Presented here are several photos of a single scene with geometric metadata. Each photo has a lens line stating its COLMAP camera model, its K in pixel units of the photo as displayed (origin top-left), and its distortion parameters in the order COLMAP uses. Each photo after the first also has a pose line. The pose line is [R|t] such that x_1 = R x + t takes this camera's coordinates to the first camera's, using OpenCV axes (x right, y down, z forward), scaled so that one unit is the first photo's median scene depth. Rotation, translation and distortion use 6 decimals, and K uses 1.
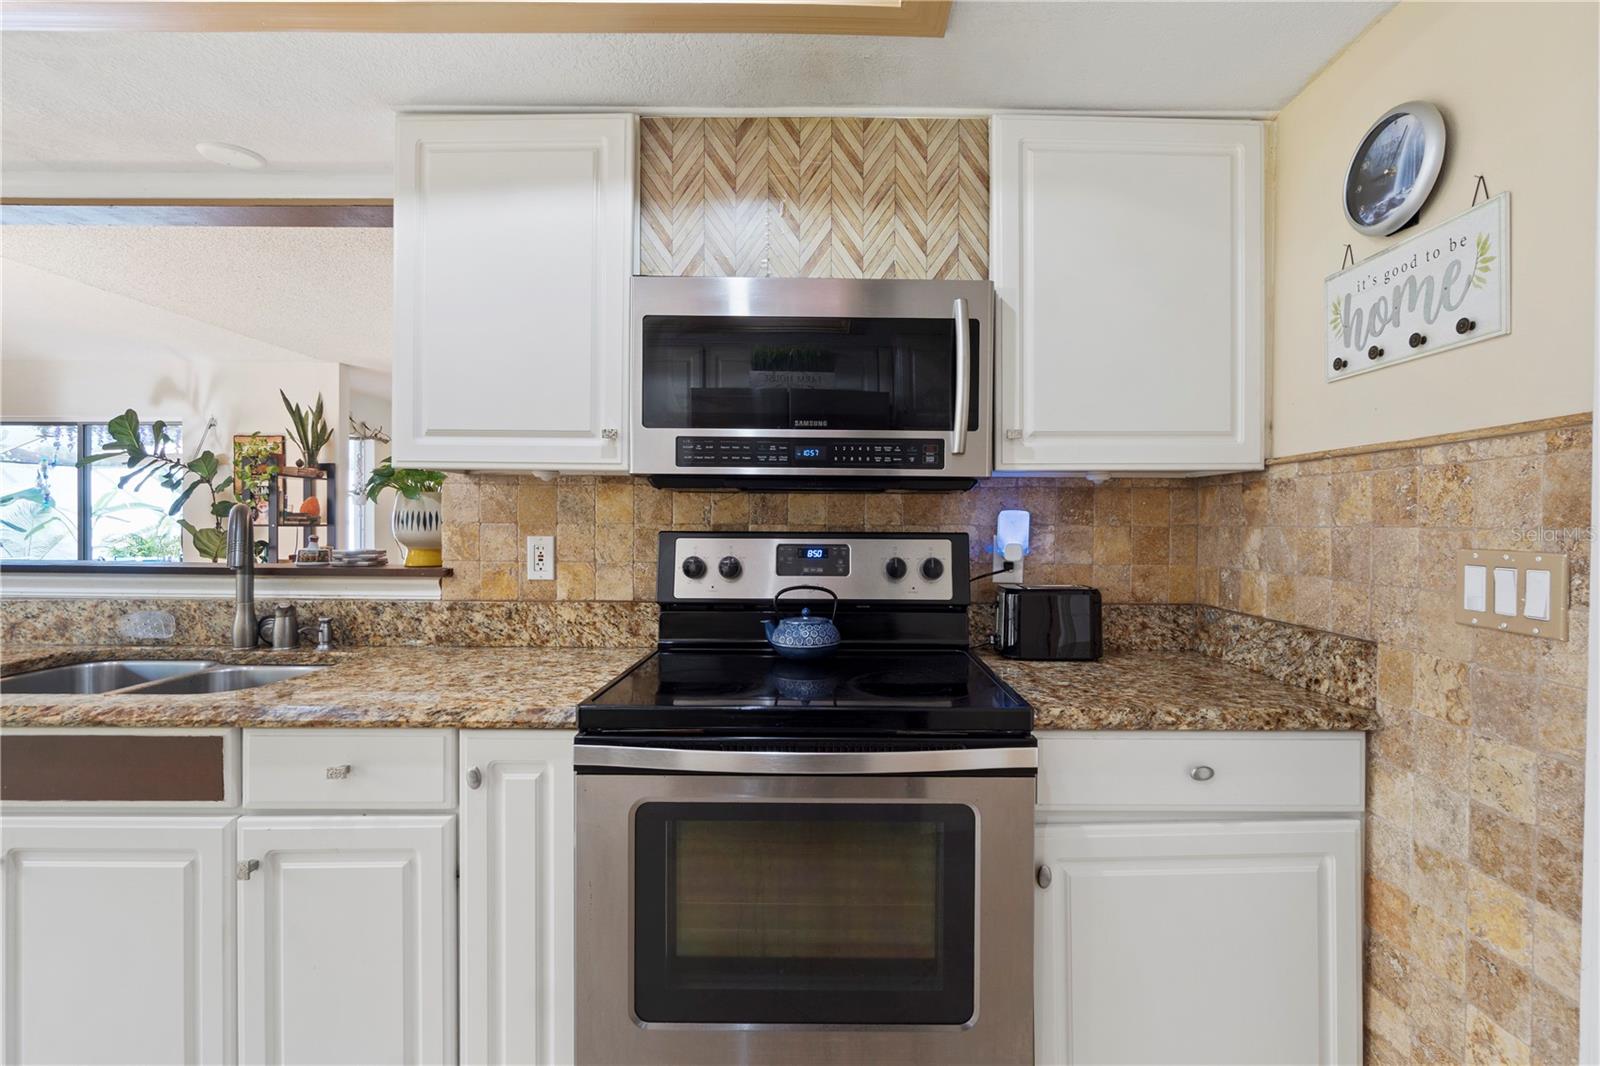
lens RADIAL K [[703.5, 0, 870.6], [0, 703.5, 529.2], [0, 0, 1]] dist [-0.006306, 0.001453]
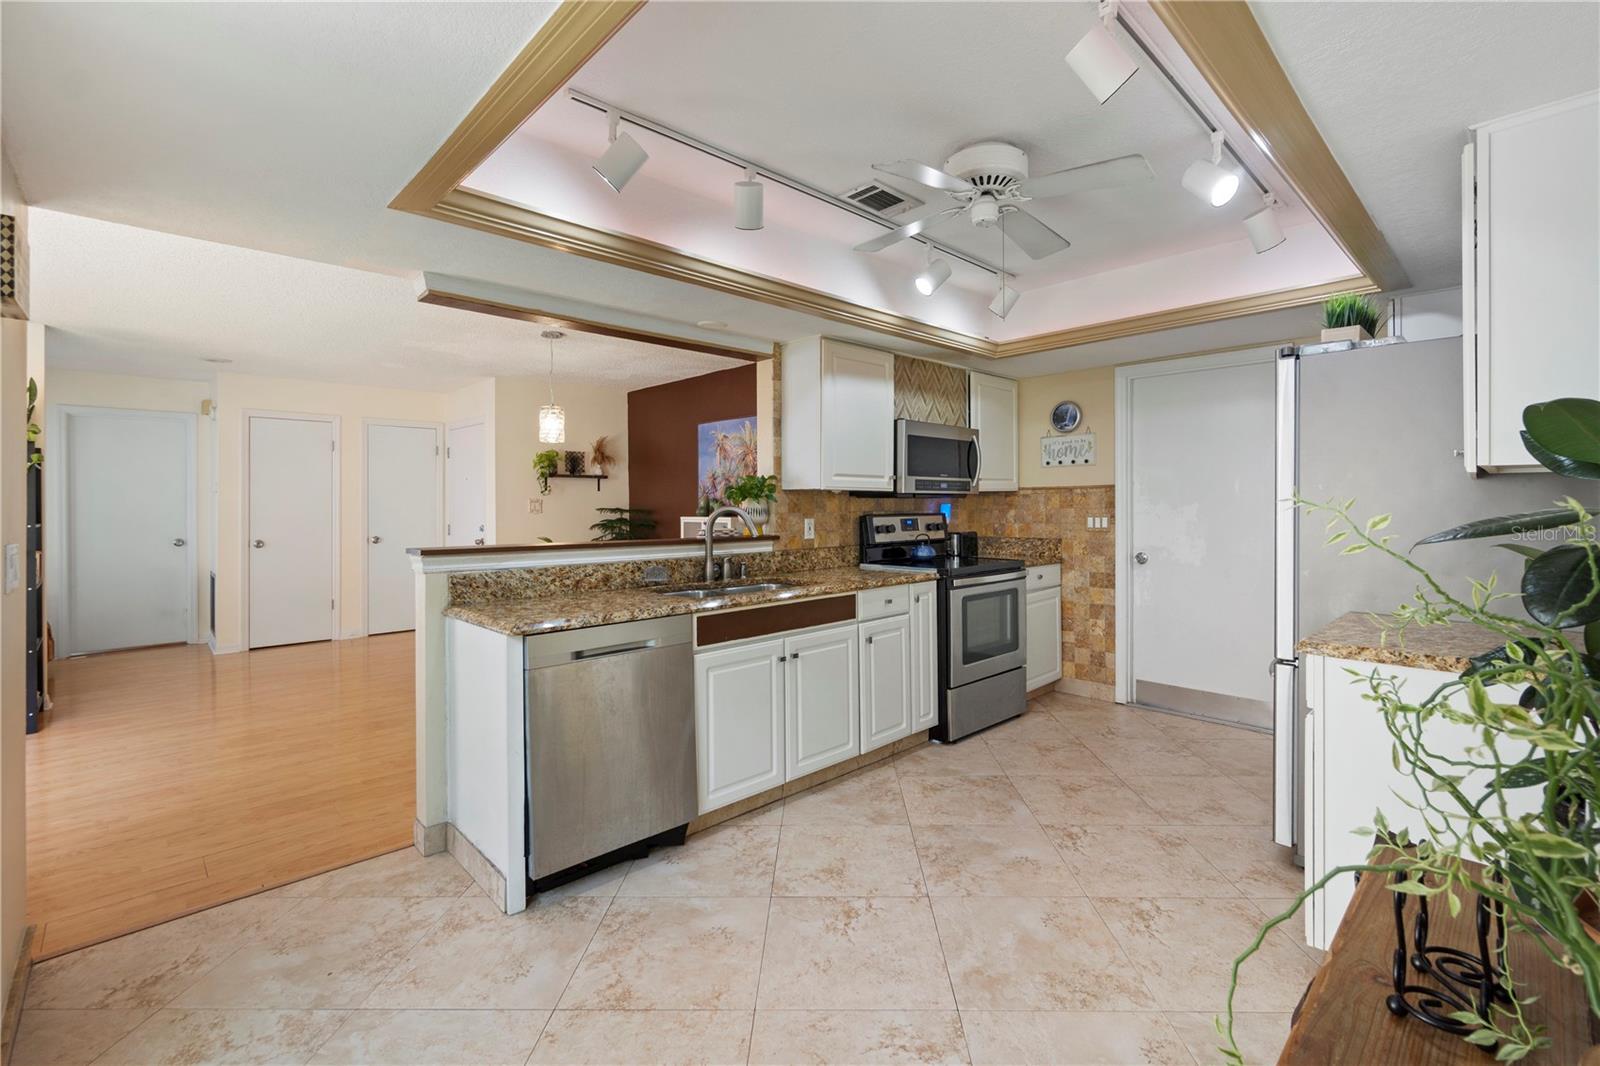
lens RADIAL K [[703.5, 0, 828.9], [0, 703.5, 509.6], [0, 0, 1]] dist [-0.006306, 0.001453]
pose [[0.712689, -0.016053, 0.701296, -2.347661], [0.019154, 0.999811, 0.003421, -0.027859], [-0.701218, 0.010994, 0.712862, -0.679757]]
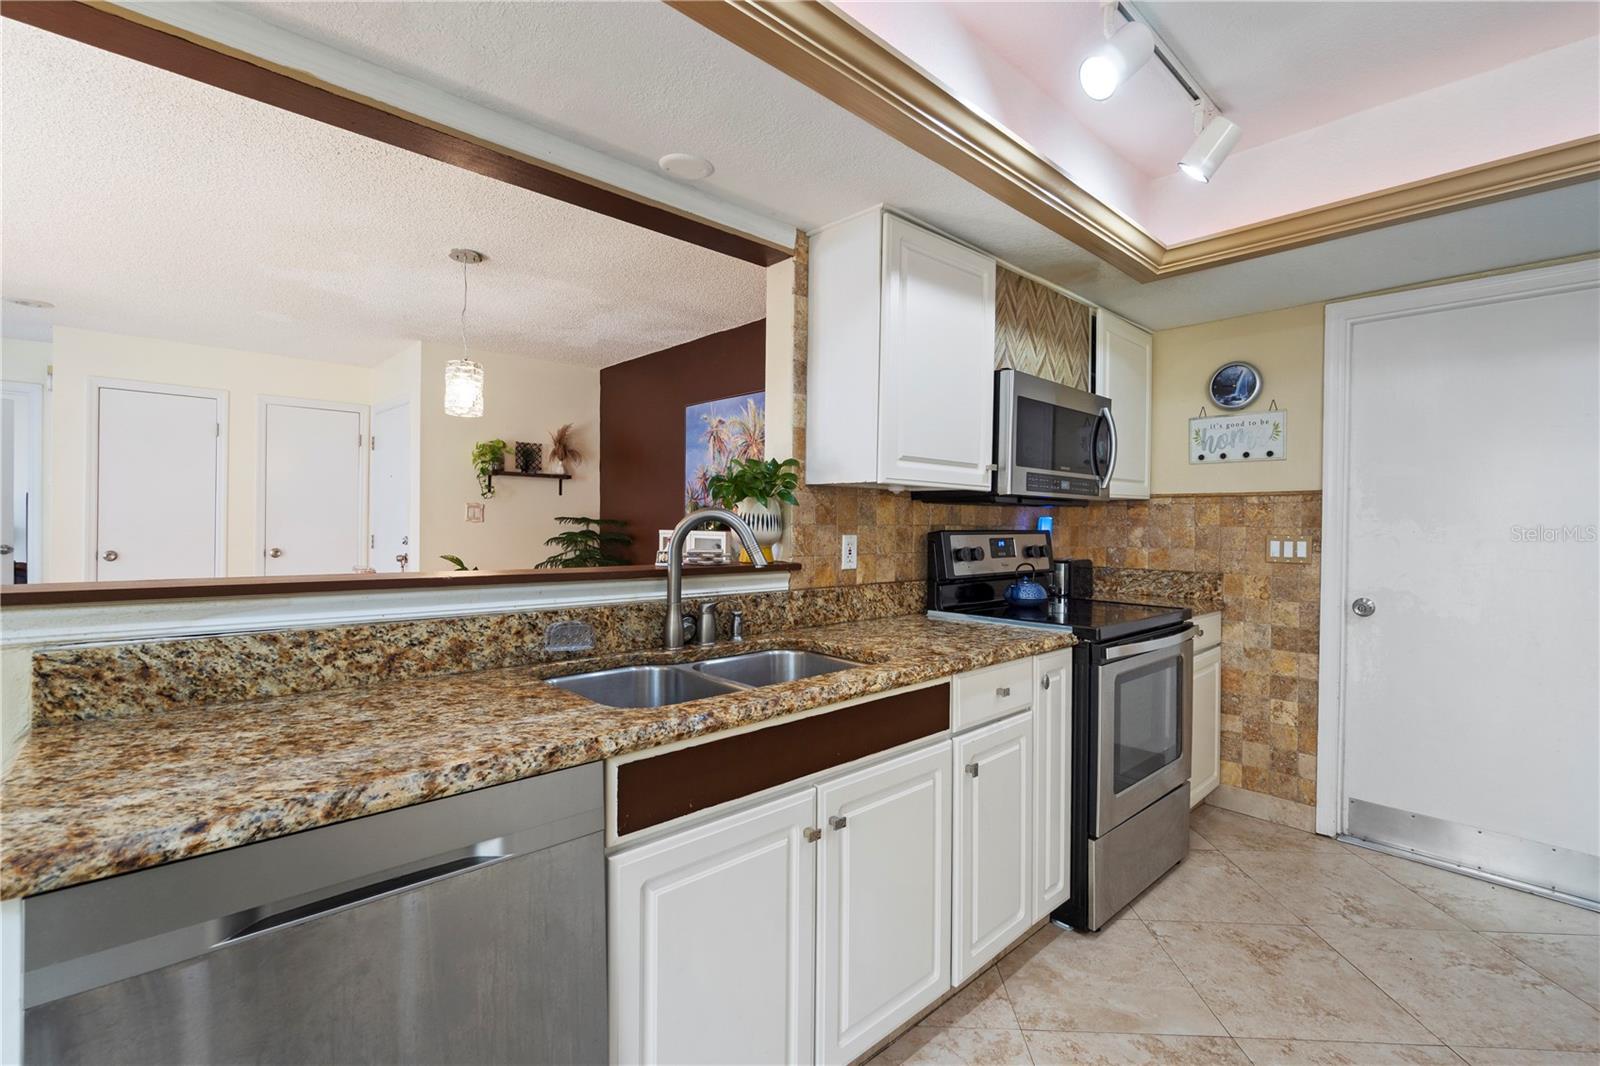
lens RADIAL K [[703.5, 0, 804.8], [0, 703.5, 525.4], [0, 0, 1]] dist [-0.006306, 0.001453]
pose [[0.739047, -0.002269, 0.673650, -1.701400], [0.000881, 0.999997, 0.002401, -0.012486], [-0.673654, -0.001181, 0.739046, 0.137566]]
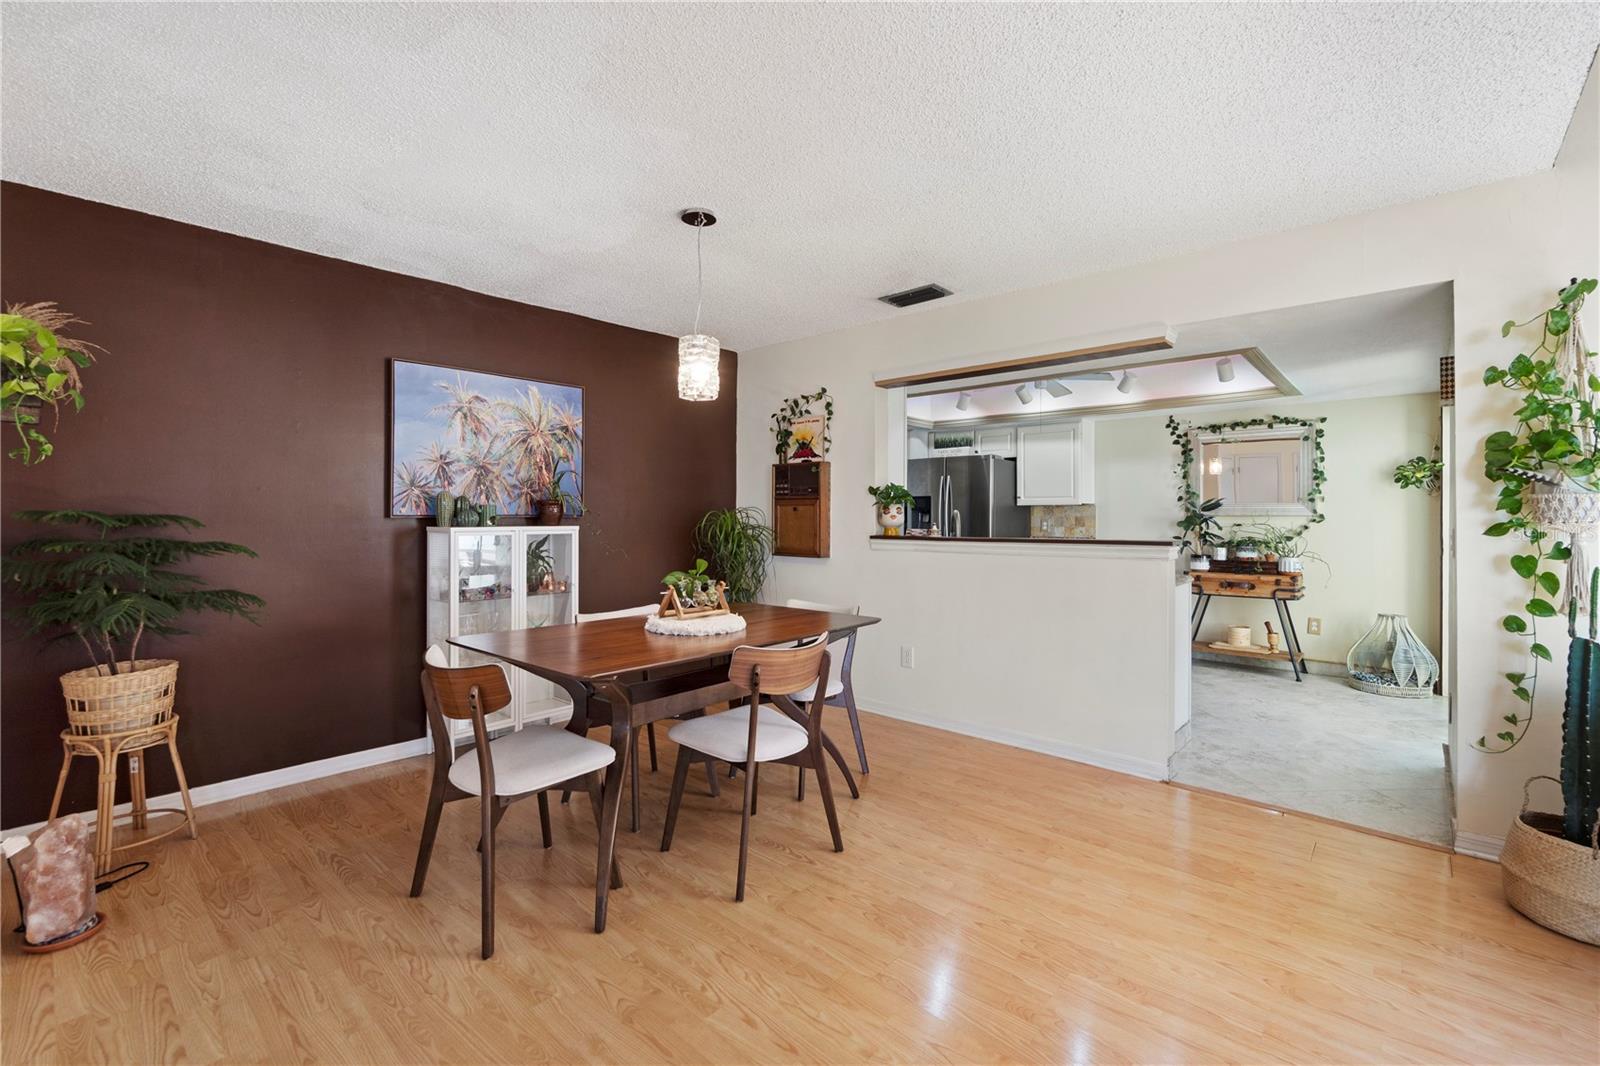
lens RADIAL K [[703.5, 0, 775.6], [0, 703.5, 512.7], [0, 0, 1]] dist [-0.006306, 0.001453]
pose [[-0.734262, -0.007425, 0.678826, -2.449900], [-0.000517, 0.999946, 0.010379, -0.061375], [-0.678866, 0.007270, -0.734226, 3.985600]]
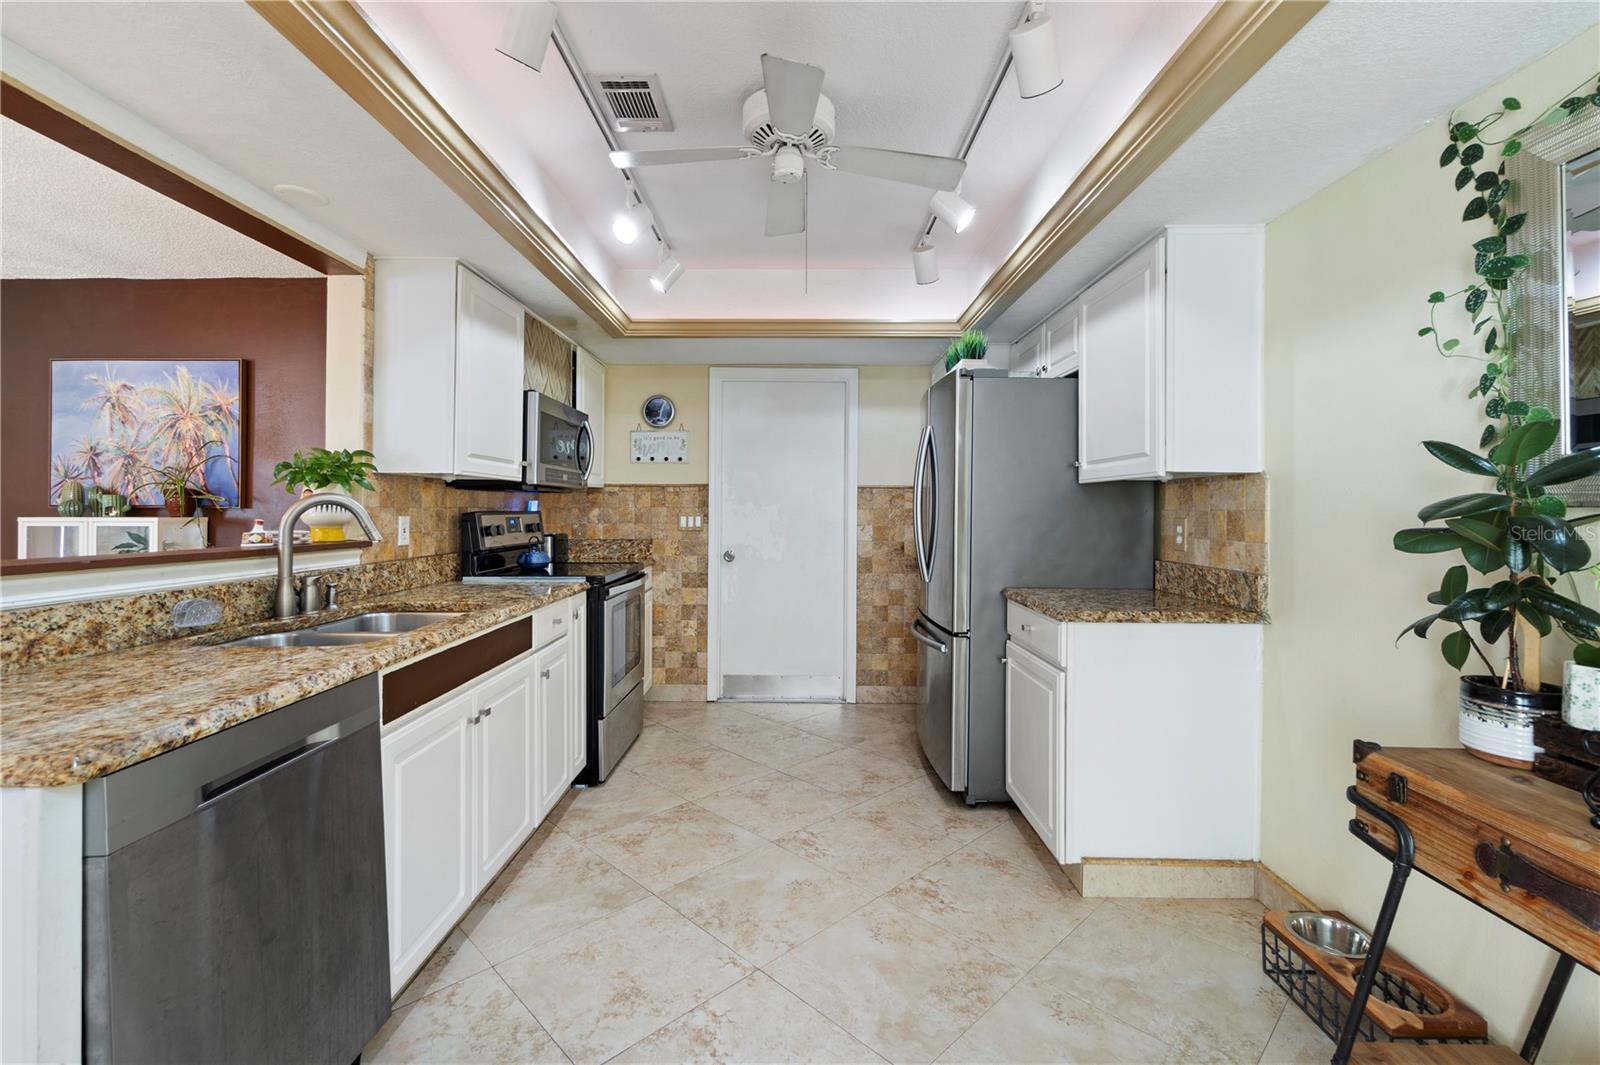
lens RADIAL K [[703.5, 0, 800.5], [0, 703.5, 505.8], [0, 0, 1]] dist [-0.006306, 0.001453]
pose [[0.009074, -0.002552, 0.999956, -2.394522], [0.006511, 0.999976, 0.002493, -0.012191], [-0.999938, 0.006488, 0.009090, 0.175834]]
